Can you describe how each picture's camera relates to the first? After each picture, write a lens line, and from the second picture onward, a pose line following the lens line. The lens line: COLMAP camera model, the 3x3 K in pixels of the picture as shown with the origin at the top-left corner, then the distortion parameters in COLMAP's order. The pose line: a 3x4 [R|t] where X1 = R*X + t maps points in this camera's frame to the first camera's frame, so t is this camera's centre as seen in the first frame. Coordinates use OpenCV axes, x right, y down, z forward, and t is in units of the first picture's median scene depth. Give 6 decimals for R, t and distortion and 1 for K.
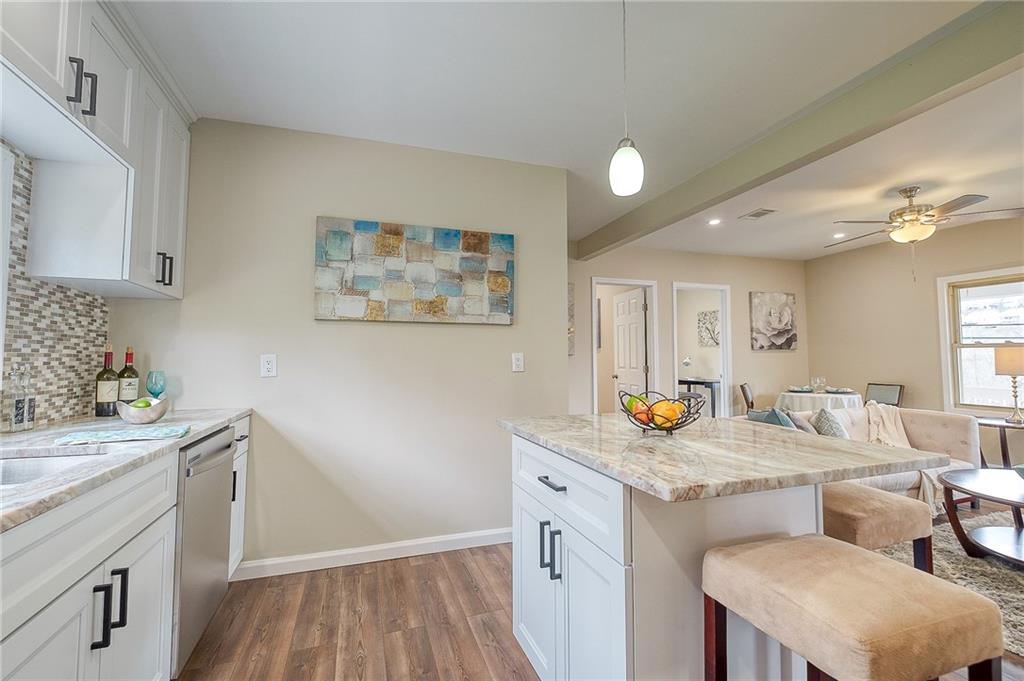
lens RADIAL K [[445.6, 0, 512.7], [0, 445.6, 337.2], [0, 0, 1]] dist [0.007670, -0.002415]
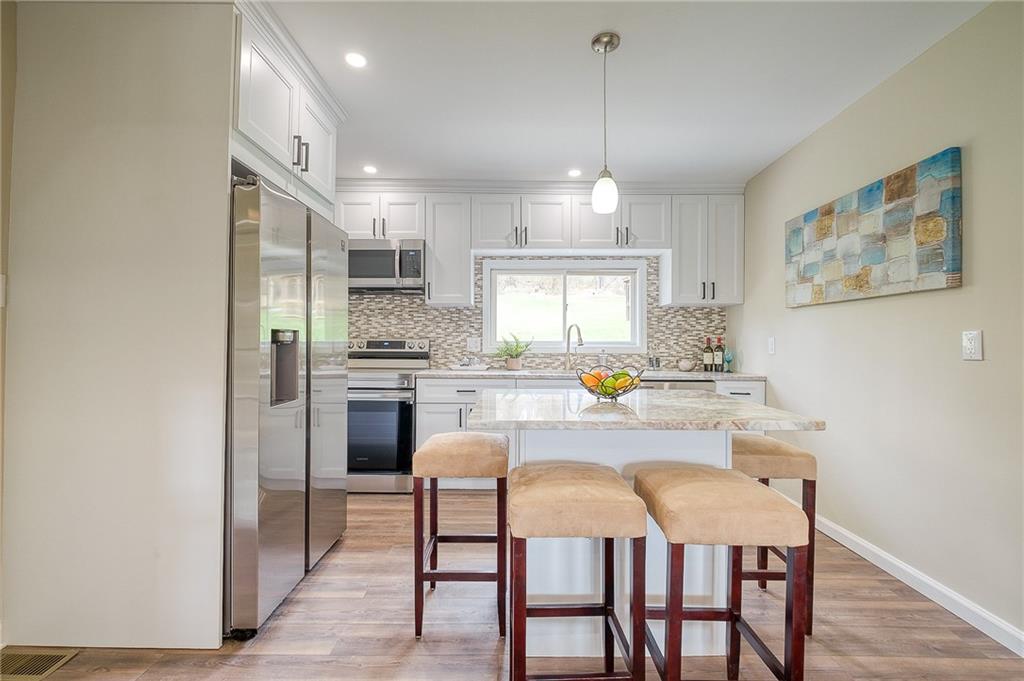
lens RADIAL K [[445.6, 0, 517.2], [0, 445.6, 334.9], [0, 0, 1]] dist [0.007670, -0.002415]
pose [[-0.320435, -0.015406, -0.947145, 0.822935], [0.049289, 0.998242, -0.032913, 0.031921], [0.945987, -0.057231, -0.319112, 0.604051]]
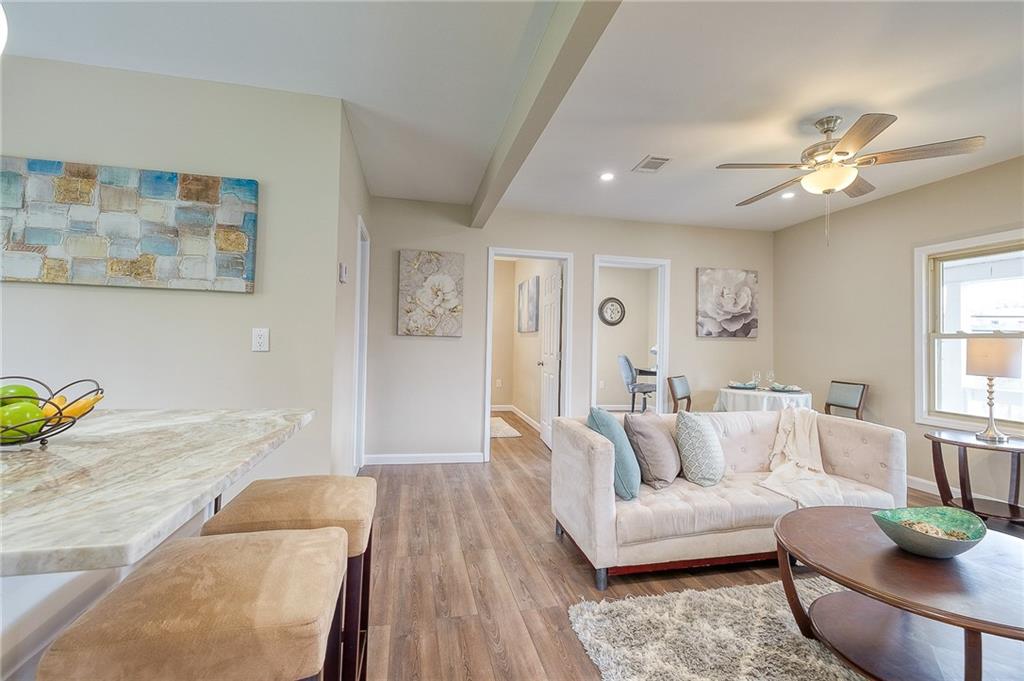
lens RADIAL K [[445.6, 0, 513.2], [0, 445.6, 335.2], [0, 0, 1]] dist [0.007670, -0.002415]
pose [[0.993992, 0.023308, -0.106944, 0.561704], [-0.020310, 0.999372, 0.029040, 0.015905], [0.107554, -0.026694, 0.993841, 0.247894]]
